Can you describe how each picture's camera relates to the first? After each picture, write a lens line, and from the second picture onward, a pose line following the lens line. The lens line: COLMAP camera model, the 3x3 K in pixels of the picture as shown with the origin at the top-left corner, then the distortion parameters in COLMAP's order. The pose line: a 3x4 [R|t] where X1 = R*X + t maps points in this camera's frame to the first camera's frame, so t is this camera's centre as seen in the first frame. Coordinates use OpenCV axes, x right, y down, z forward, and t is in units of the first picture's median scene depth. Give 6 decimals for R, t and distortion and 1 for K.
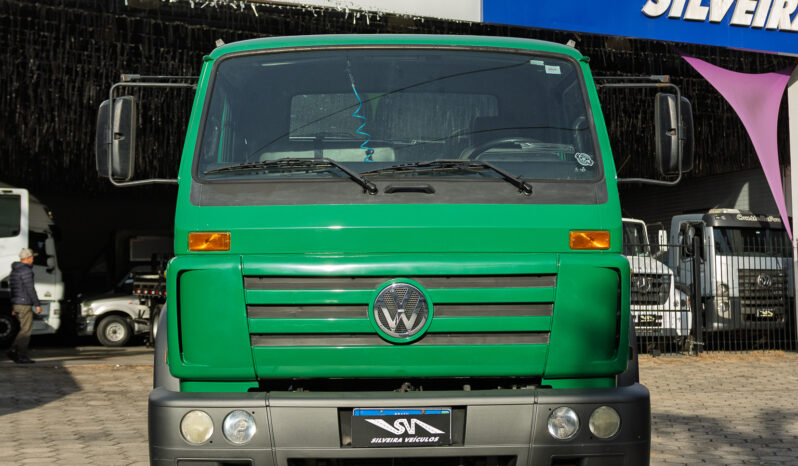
lens RADIAL K [[1197.4, 0, 398.7], [0, 1197.4, 207.0], [0, 0, 1]] dist [-0.041755, 0.041885]
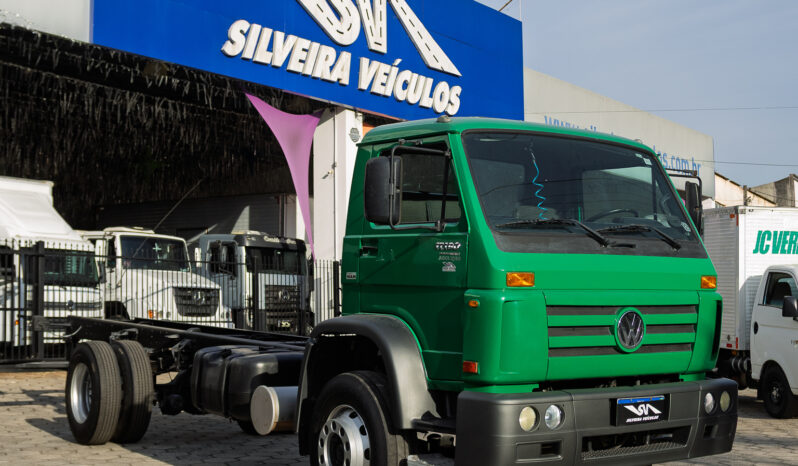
lens RADIAL K [[1201.7, 0, 399.0], [0, 1201.7, 233.0], [0, 0, 1]] dist [-0.088854, 0.000684]
pose [[0.824805, 0.039032, 0.564068, -0.264839], [-0.048169, 0.998838, 0.001318, -0.004648], [-0.563362, -0.028257, 0.825727, -0.006760]]
